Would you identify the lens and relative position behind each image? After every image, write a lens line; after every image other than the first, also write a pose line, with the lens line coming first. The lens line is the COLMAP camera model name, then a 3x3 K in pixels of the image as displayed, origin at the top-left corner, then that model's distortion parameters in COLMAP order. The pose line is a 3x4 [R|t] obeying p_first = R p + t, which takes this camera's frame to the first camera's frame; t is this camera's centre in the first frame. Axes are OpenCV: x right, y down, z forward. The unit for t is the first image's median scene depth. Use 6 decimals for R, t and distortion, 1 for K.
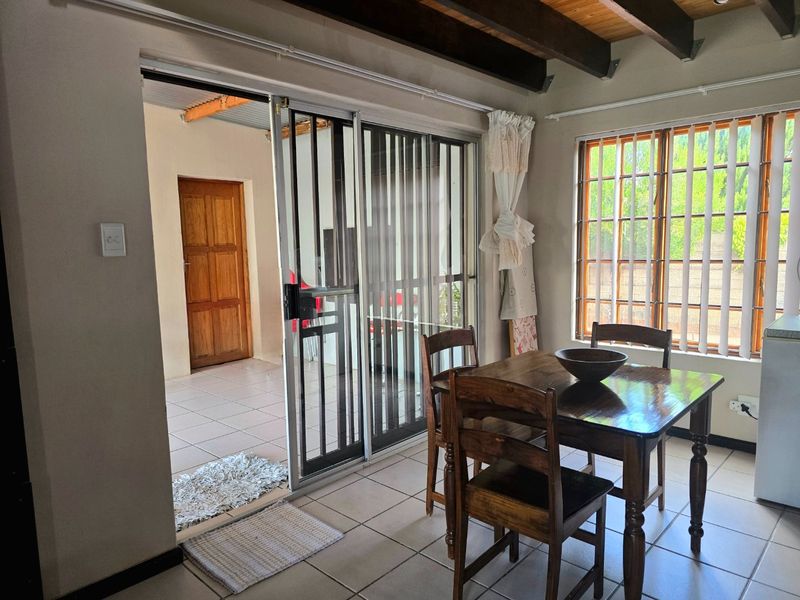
lens RADIAL K [[550.9, 0, 398.7], [0, 550.9, 303.6], [0, 0, 1]] dist [0.034240, -0.017130]
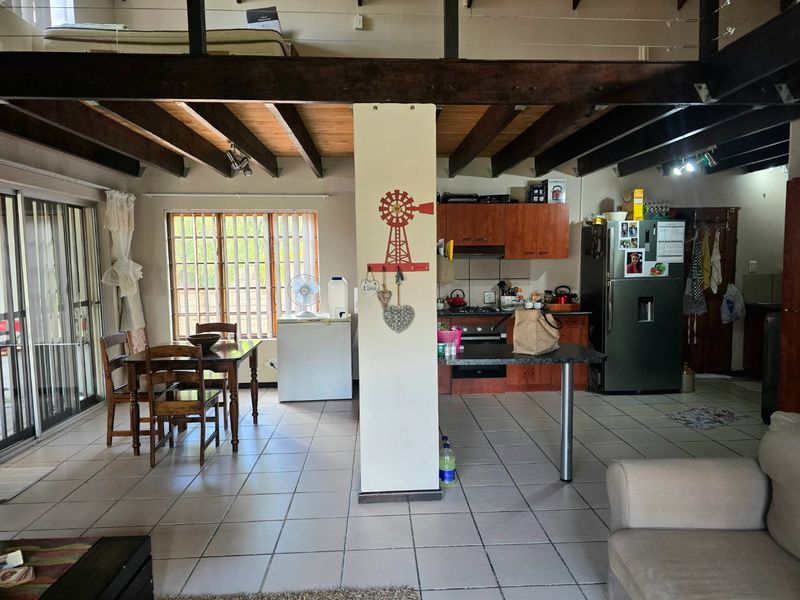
lens RADIAL K [[550.9, 0, 402.6], [0, 550.9, 302.7], [0, 0, 1]] dist [0.034240, -0.017130]
pose [[0.700224, -0.047387, 0.712349, -0.363845], [0.080303, 0.996690, -0.012633, 0.034080], [-0.709392, 0.066049, 0.701712, -0.594919]]
